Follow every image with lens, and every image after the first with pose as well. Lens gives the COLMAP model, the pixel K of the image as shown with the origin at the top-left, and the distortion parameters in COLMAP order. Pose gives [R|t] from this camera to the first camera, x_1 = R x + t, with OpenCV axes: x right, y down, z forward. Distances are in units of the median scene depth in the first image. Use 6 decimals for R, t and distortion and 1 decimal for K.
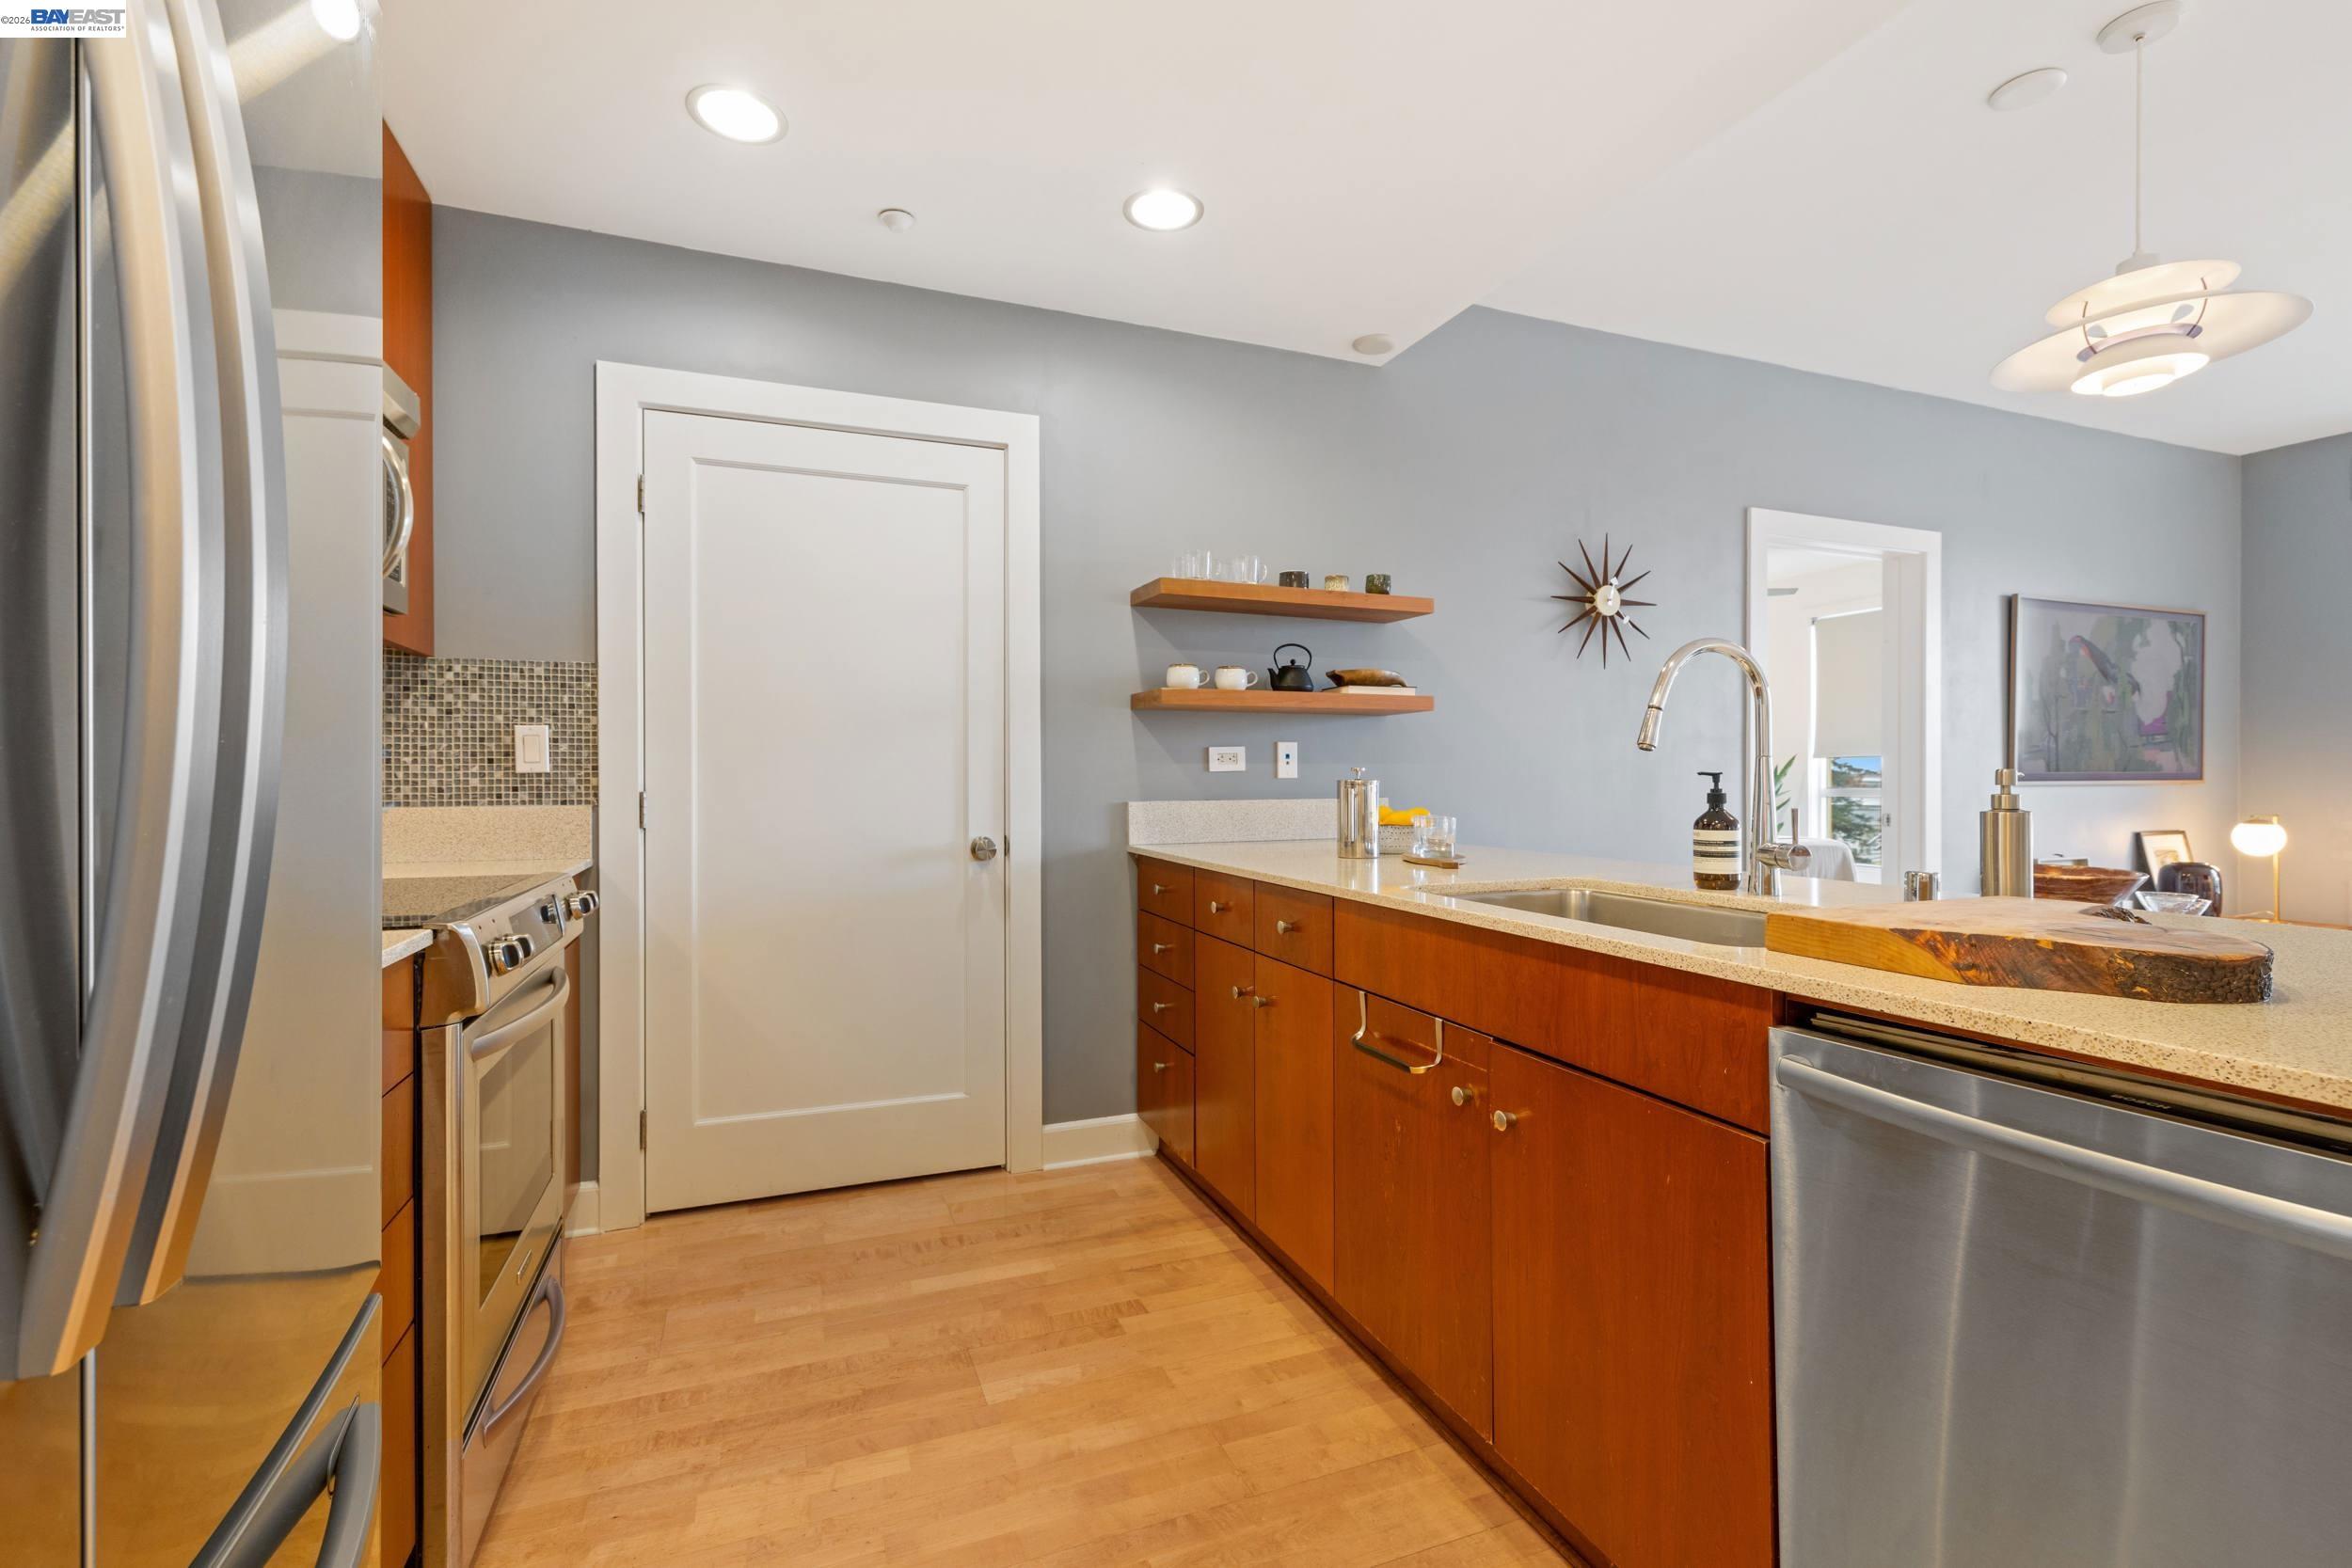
lens RADIAL K [[1027.7, 0, 1143.7], [0, 1027.7, 779.0], [0, 0, 1]] dist [-0.001304, -0.000219]
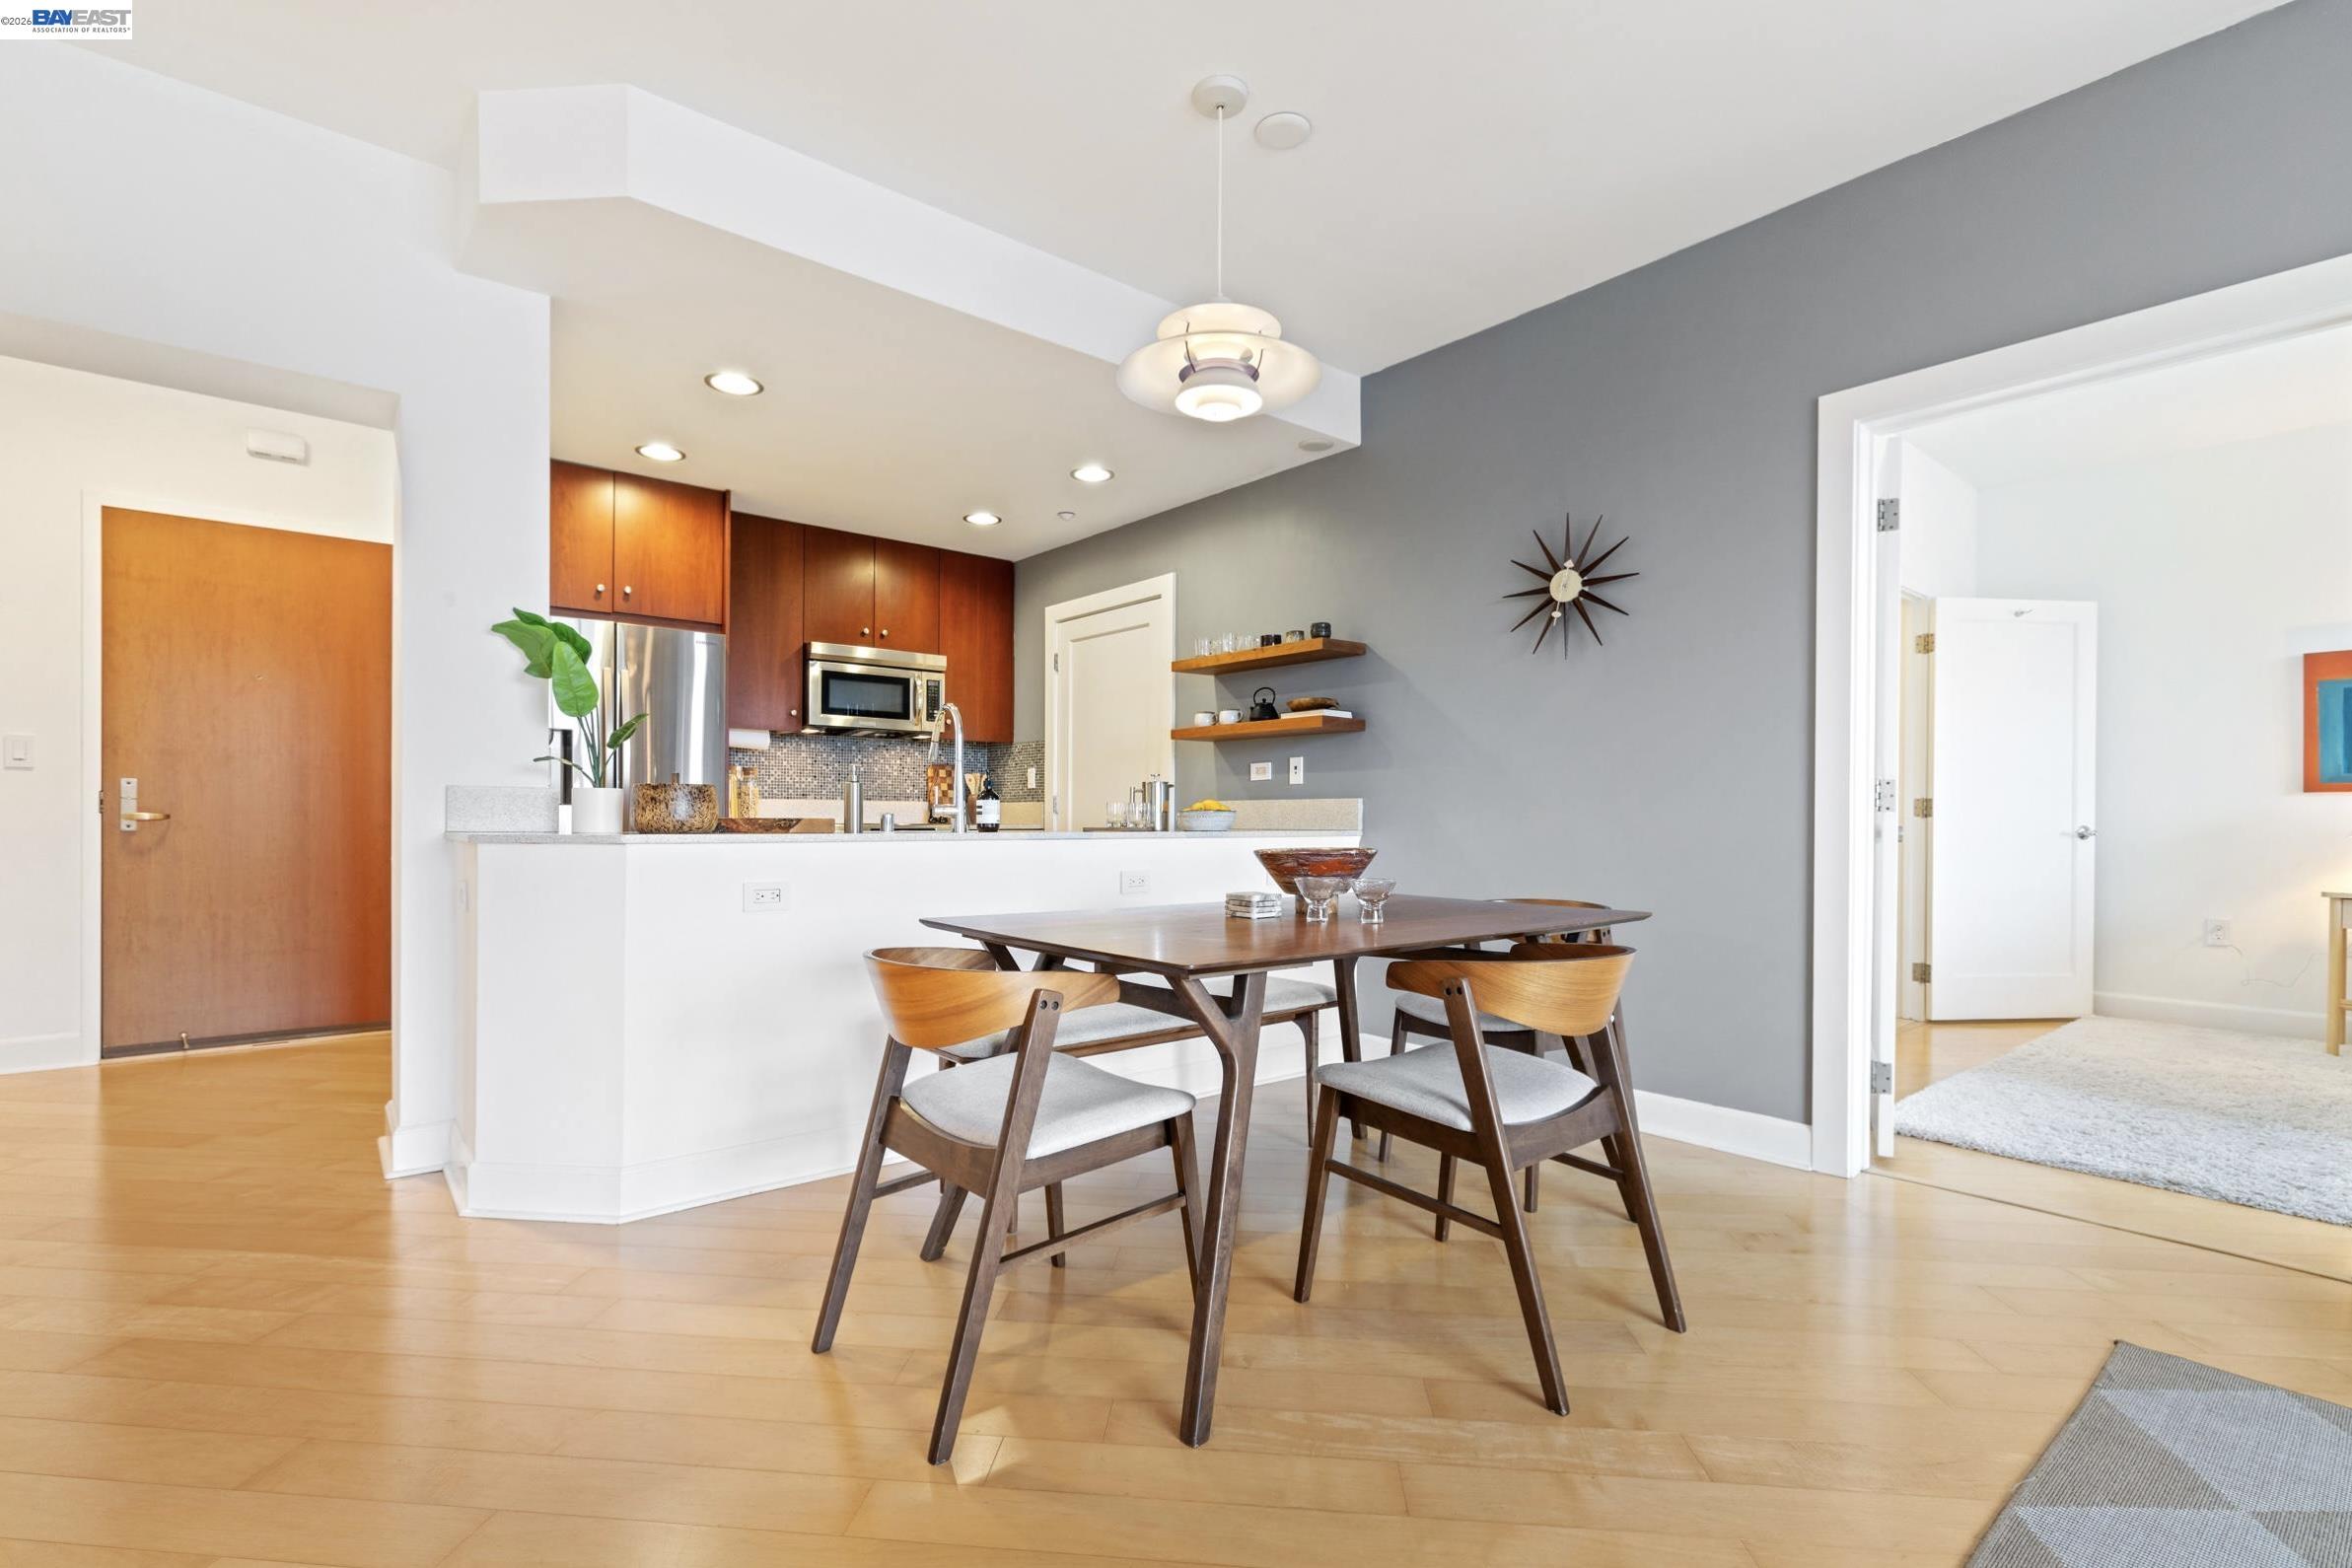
lens RADIAL K [[1063.7, 0, 1181.5], [0, 1063.7, 797.3], [0, 0, 1]] dist [0.000545, 0.000411]
pose [[0.324742, -0.012222, -0.945724, 1.815229], [-0.005827, 0.999872, -0.014923, 0.048898], [0.945785, 0.010357, 0.324629, 0.528071]]
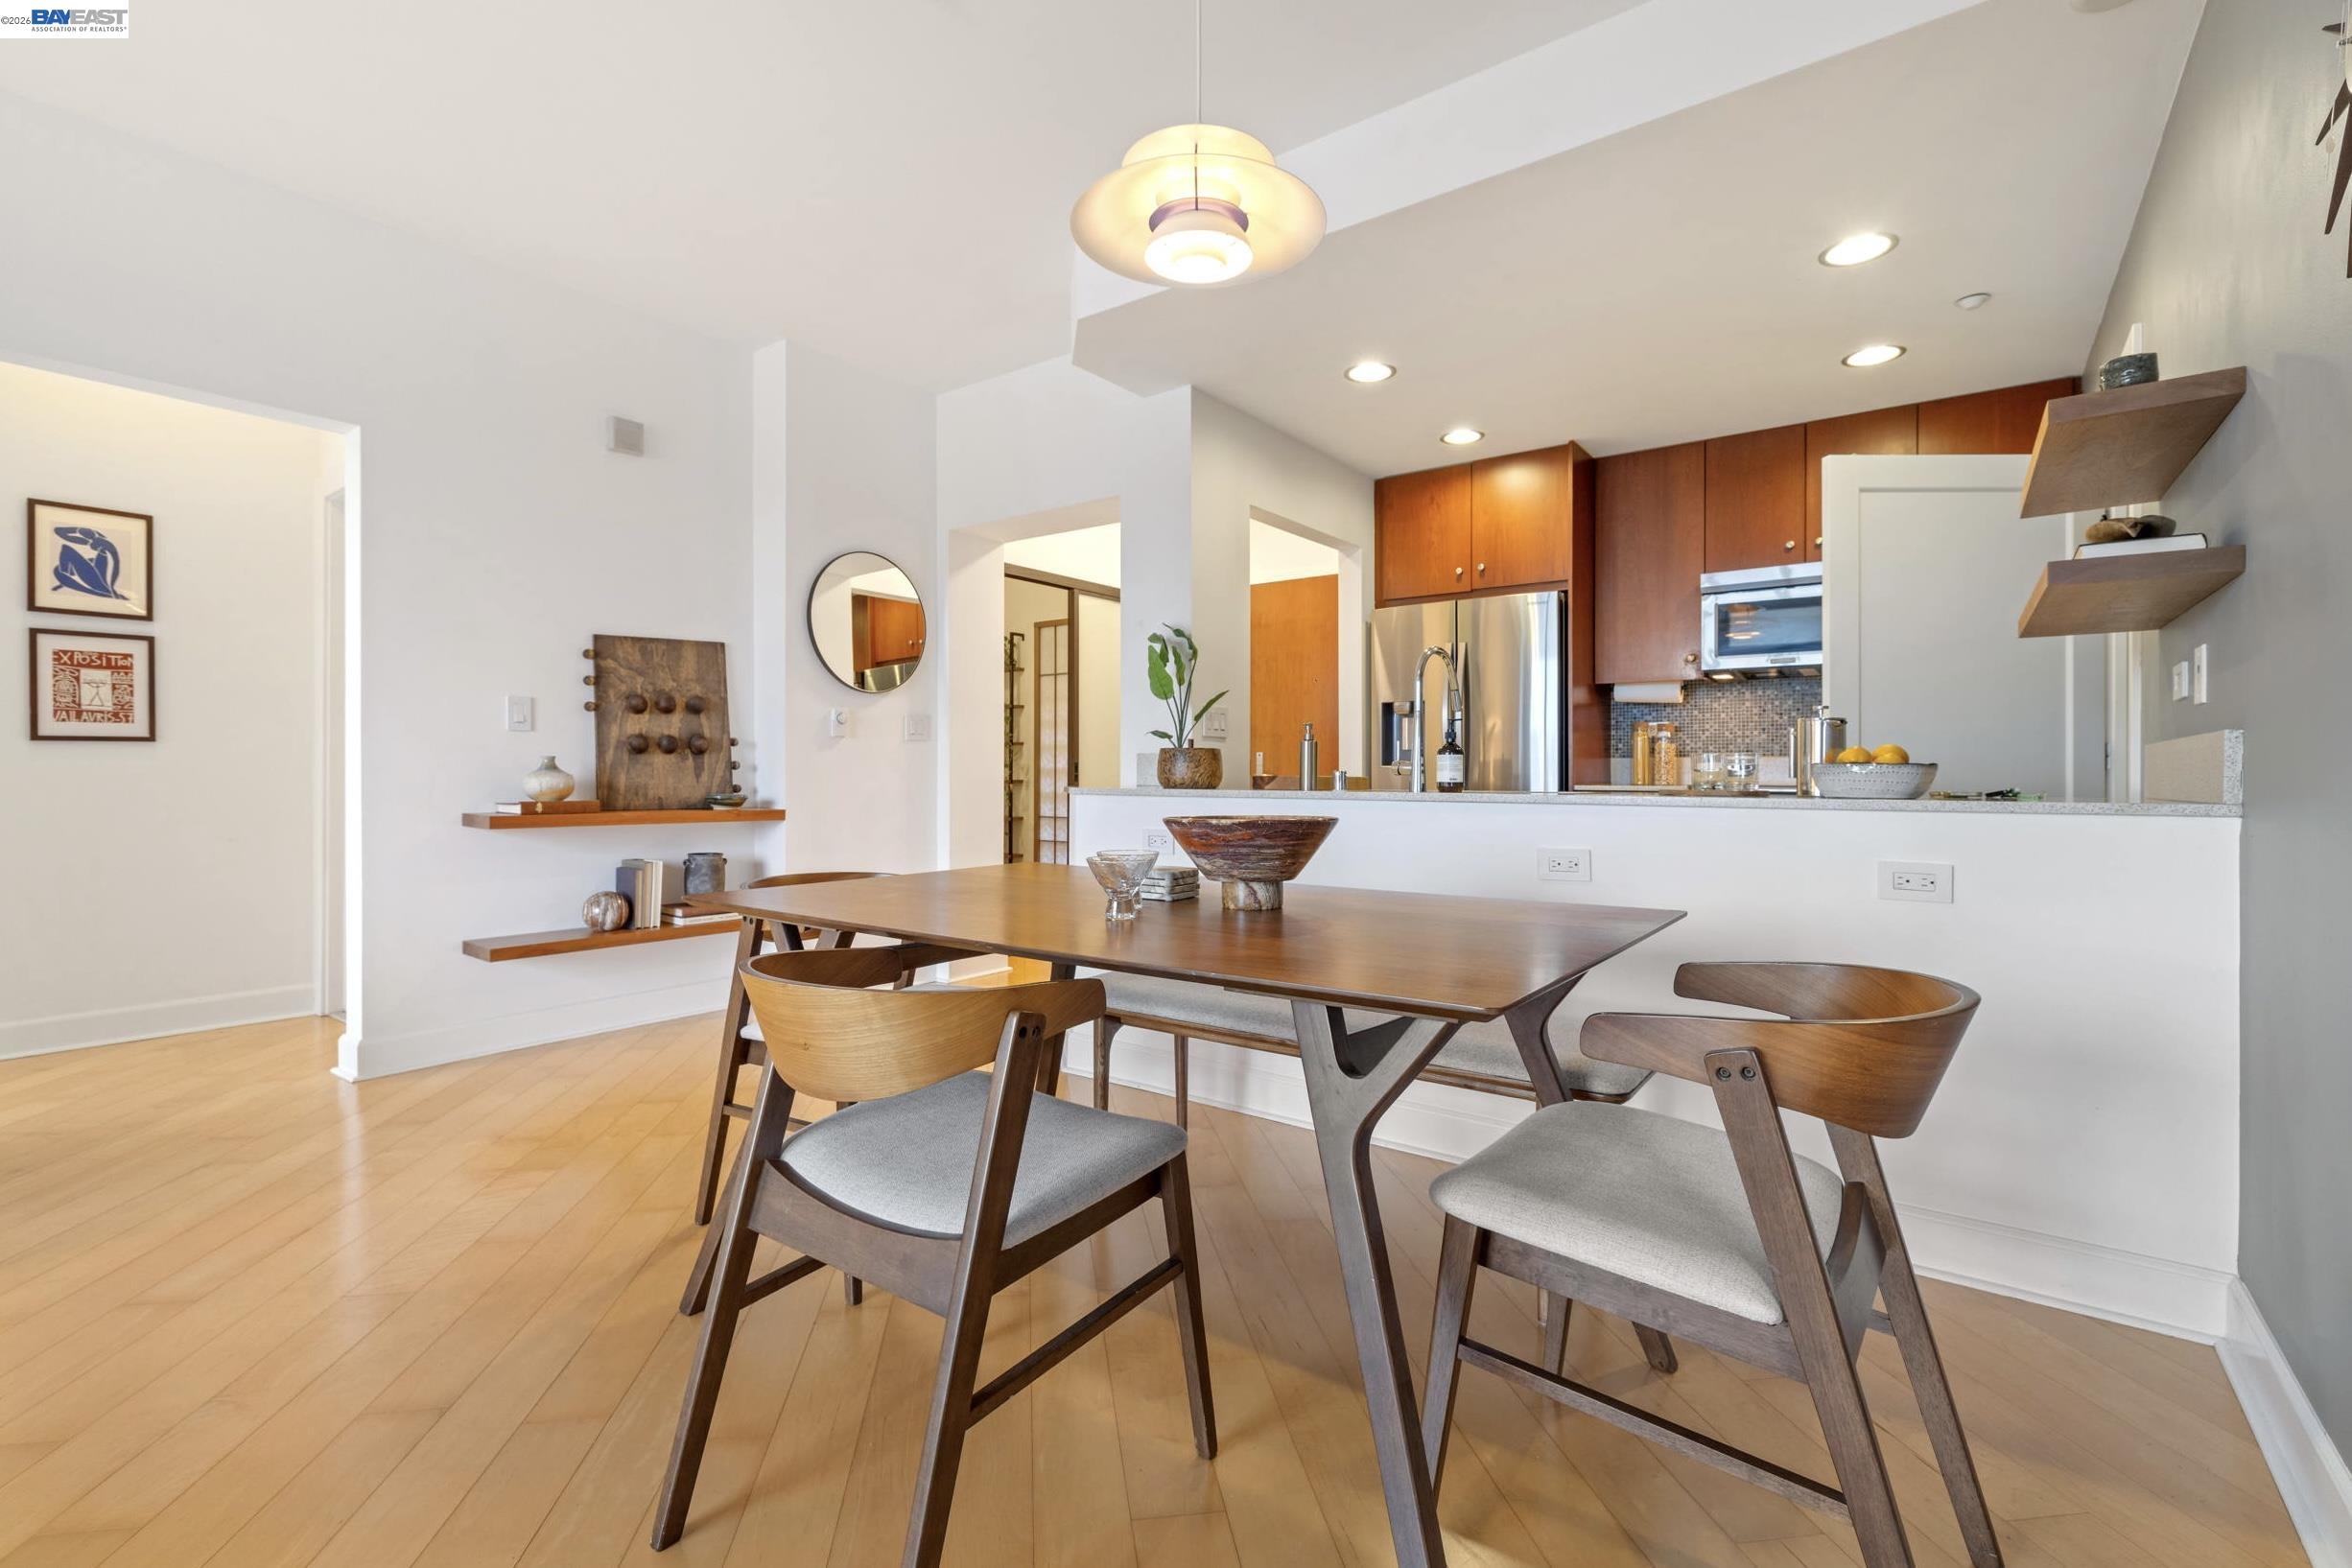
lens RADIAL K [[1027.7, 0, 1143.7], [0, 1027.7, 779.0], [0, 0, 1]] dist [-0.001304, -0.000219]
pose [[-0.857639, 0.003664, -0.514239, 1.304420], [0.000207, 0.999977, 0.006779, 0.051871], [0.514252, 0.005707, -0.857620, 1.551566]]
